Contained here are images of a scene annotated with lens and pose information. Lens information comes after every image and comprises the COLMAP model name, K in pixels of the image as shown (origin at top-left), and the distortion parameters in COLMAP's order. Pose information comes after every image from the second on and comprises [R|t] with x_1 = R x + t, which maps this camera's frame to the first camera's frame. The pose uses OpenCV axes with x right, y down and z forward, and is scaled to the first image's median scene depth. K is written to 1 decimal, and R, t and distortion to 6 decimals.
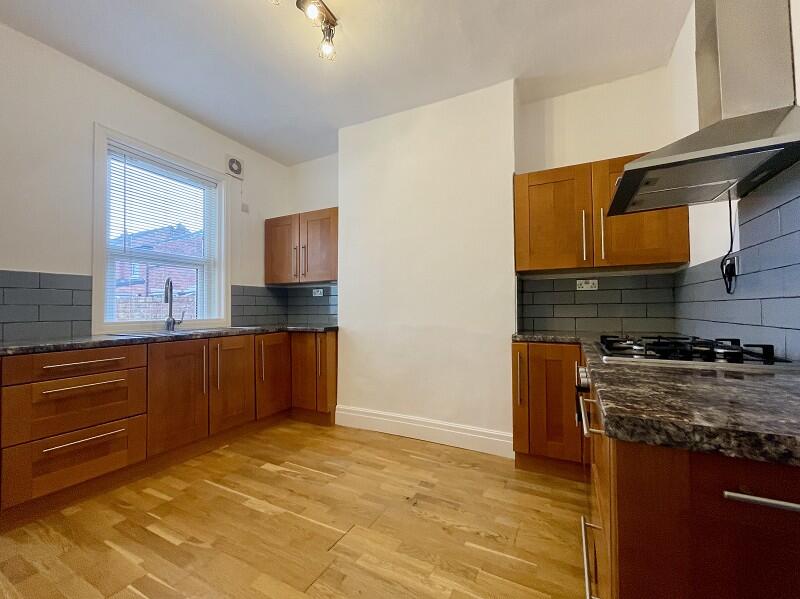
lens RADIAL K [[327.2, 0, 394.8], [0, 327.2, 301.3], [0, 0, 1]] dist [-0.006385, 0.000204]
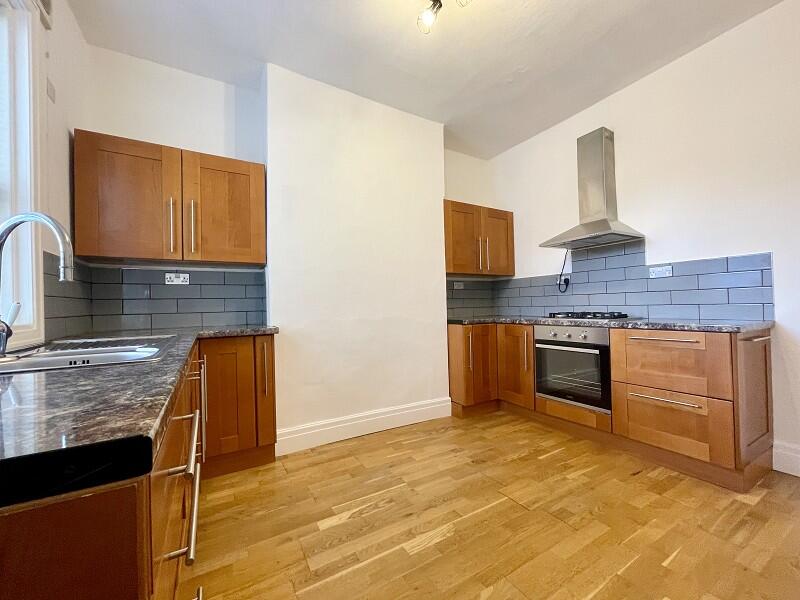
lens RADIAL K [[327.2, 0, 394.2], [0, 327.2, 301.9], [0, 0, 1]] dist [-0.006385, 0.000204]
pose [[0.540689, 0.004116, 0.841212, -0.898365], [-0.003231, 0.999991, -0.002817, 0.031431], [-0.841216, -0.001195, 0.540698, 0.498979]]
